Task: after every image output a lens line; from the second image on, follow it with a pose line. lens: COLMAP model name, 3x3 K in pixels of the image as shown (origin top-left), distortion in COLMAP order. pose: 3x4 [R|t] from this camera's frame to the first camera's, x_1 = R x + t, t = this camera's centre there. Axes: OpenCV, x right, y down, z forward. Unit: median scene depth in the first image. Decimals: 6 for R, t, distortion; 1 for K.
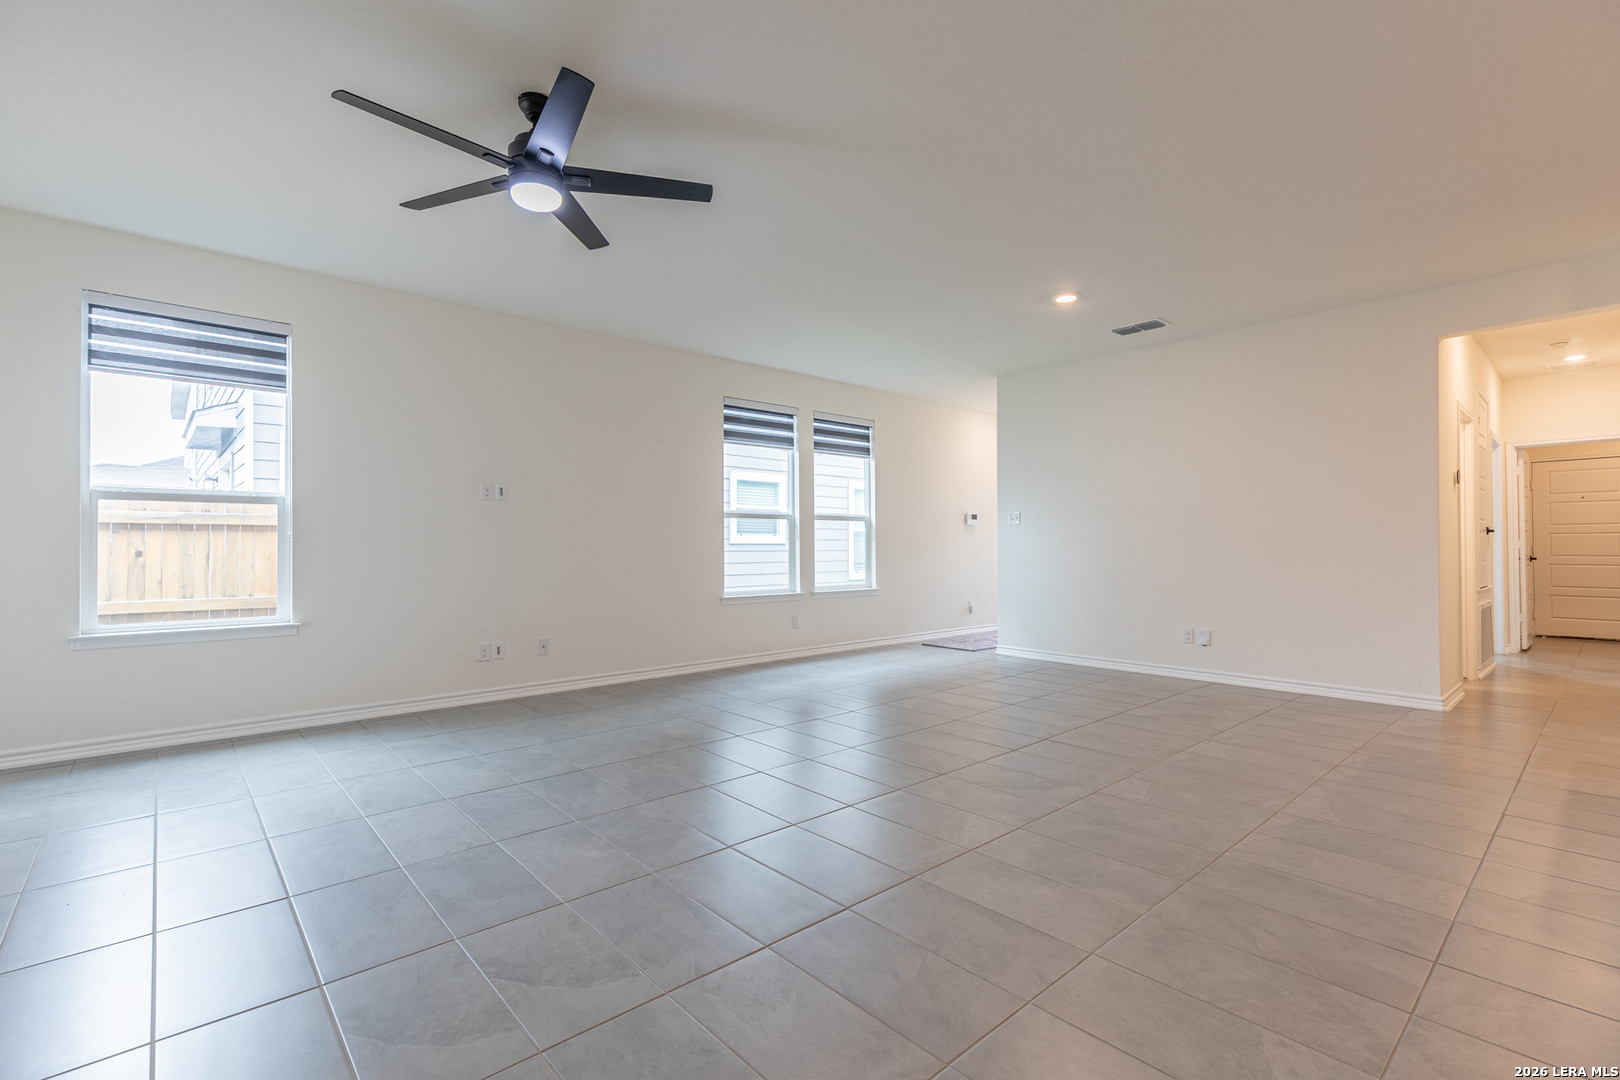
lens RADIAL K [[727.8, 0, 812.5], [0, 727.8, 535.9], [0, 0, 1]] dist [0.007091, -0.000858]
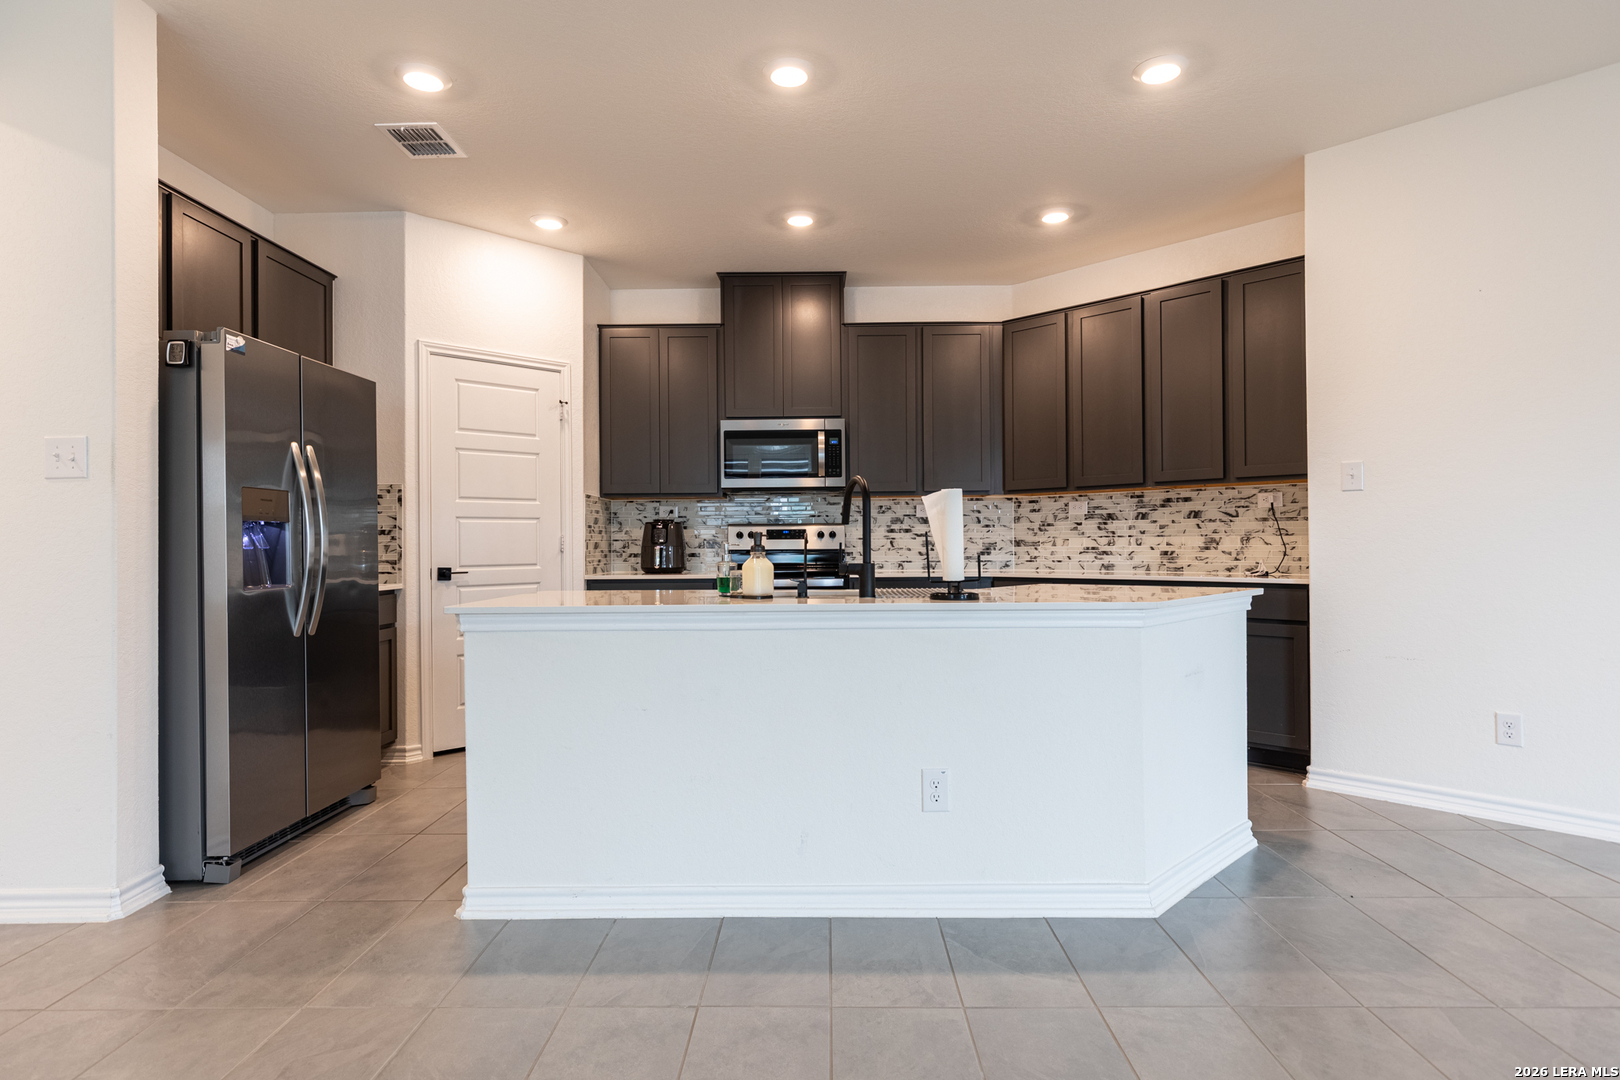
lens RADIAL K [[860.9, 0, 817.2], [0, 860.9, 539.2], [0, 0, 1]] dist [0.000640, 0.000128]
pose [[-0.737564, 0.012515, 0.675161, 0.176745], [0.000325, 0.999835, -0.018178, 0.008823], [-0.675277, -0.013188, -0.737446, 0.630385]]
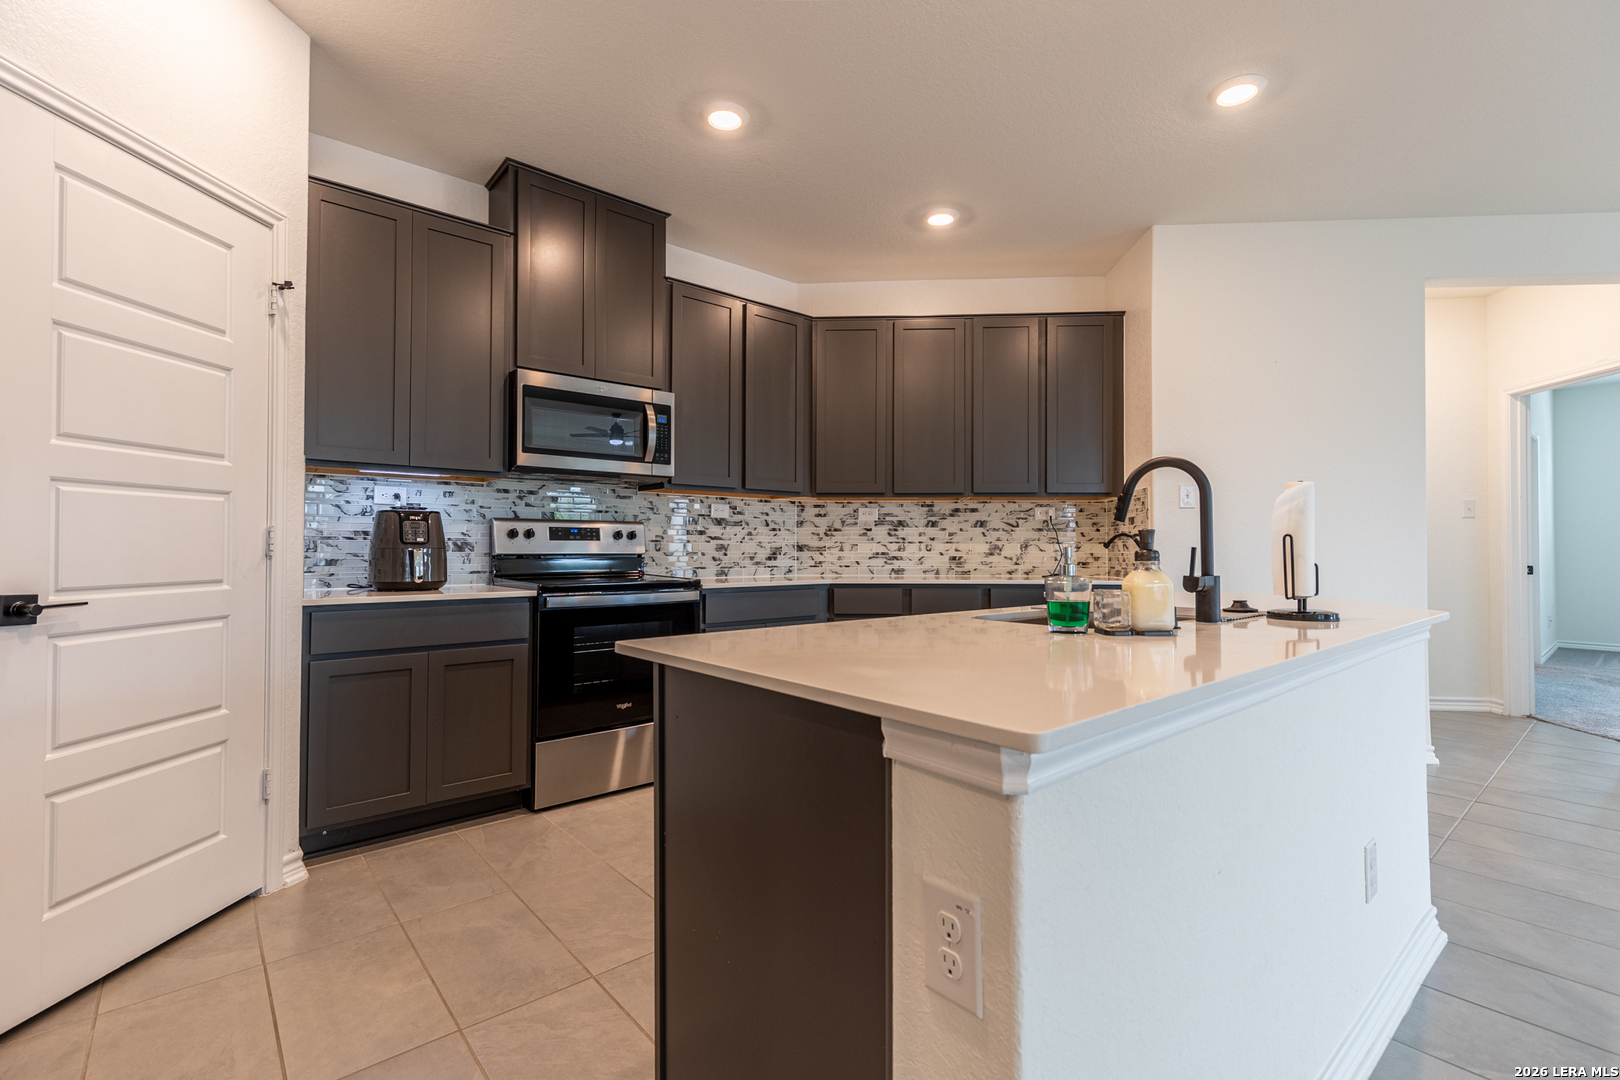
lens RADIAL K [[727.8, 0, 815.4], [0, 727.8, 536.9], [0, 0, 1]] dist [0.007091, -0.000858]
pose [[-0.999851, 0.001317, 0.017217, 0.574969], [0.000830, 0.999600, -0.028275, 0.006467], [-0.017248, -0.028257, -0.999452, 0.570296]]
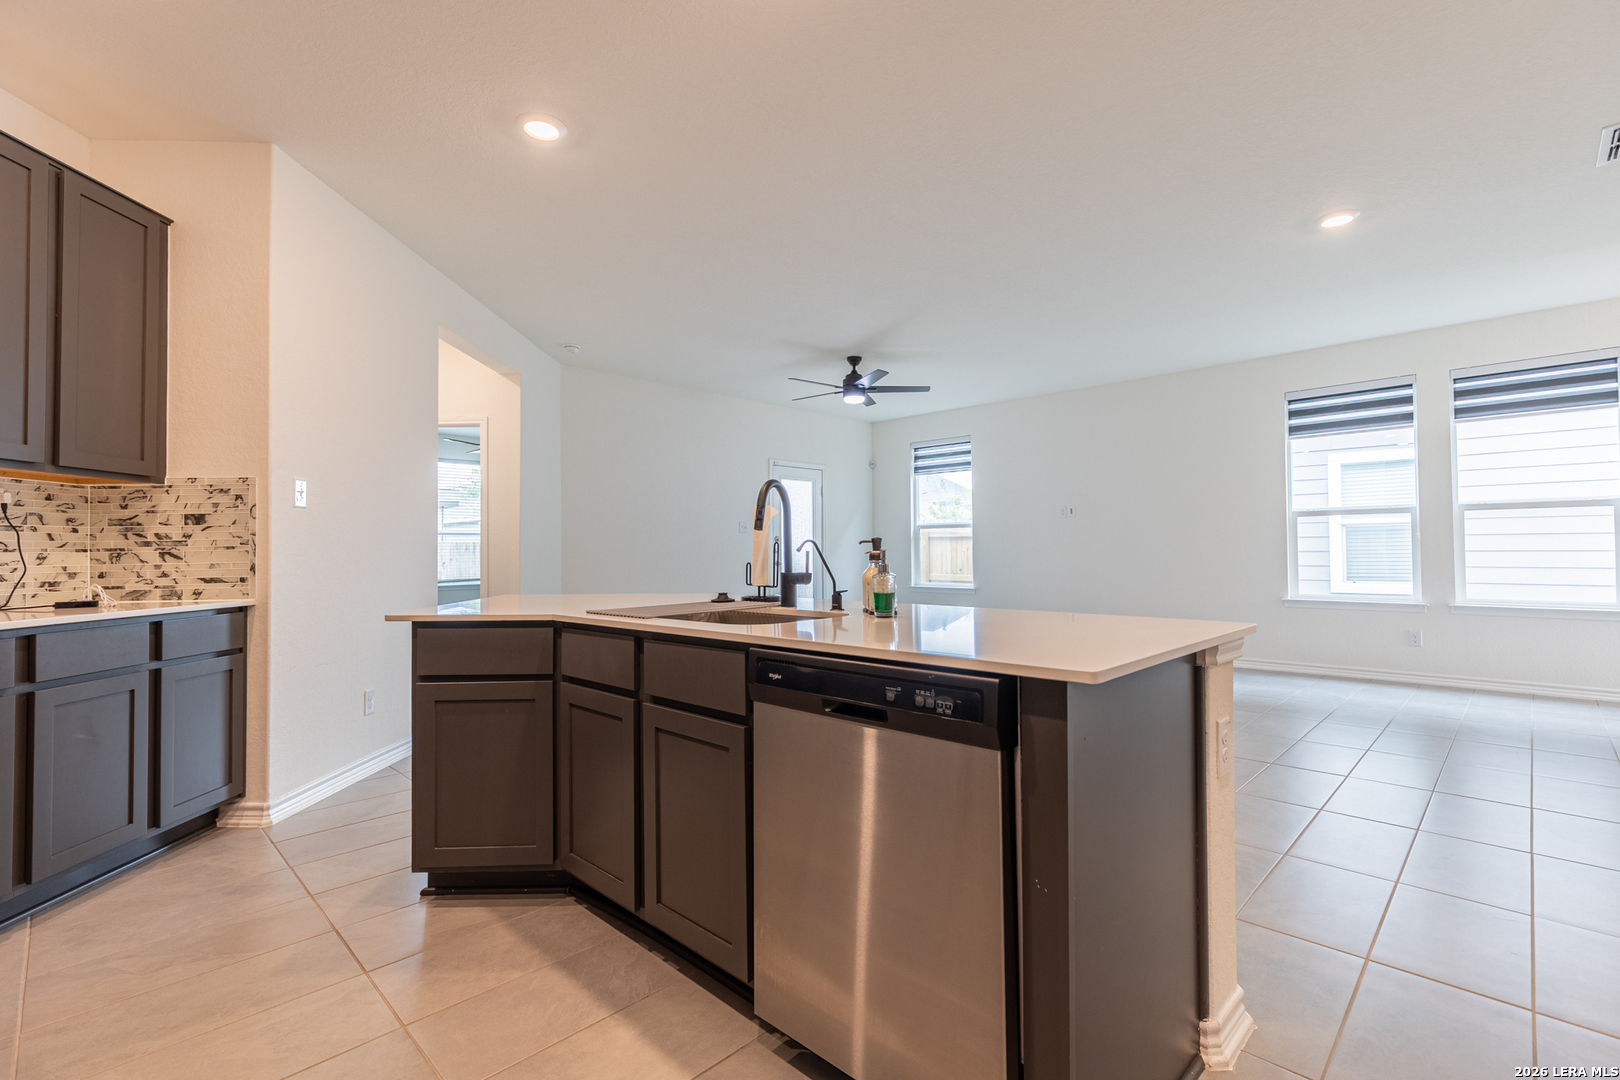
lens RADIAL K [[727.8, 0, 821.4], [0, 727.8, 542.3], [0, 0, 1]] dist [0.007091, -0.000858]
pose [[0.071457, -0.009471, -0.997399, 0.787201], [0.023239, 0.999699, -0.007828, 0.001873], [0.997173, -0.022619, 0.071656, 0.297494]]
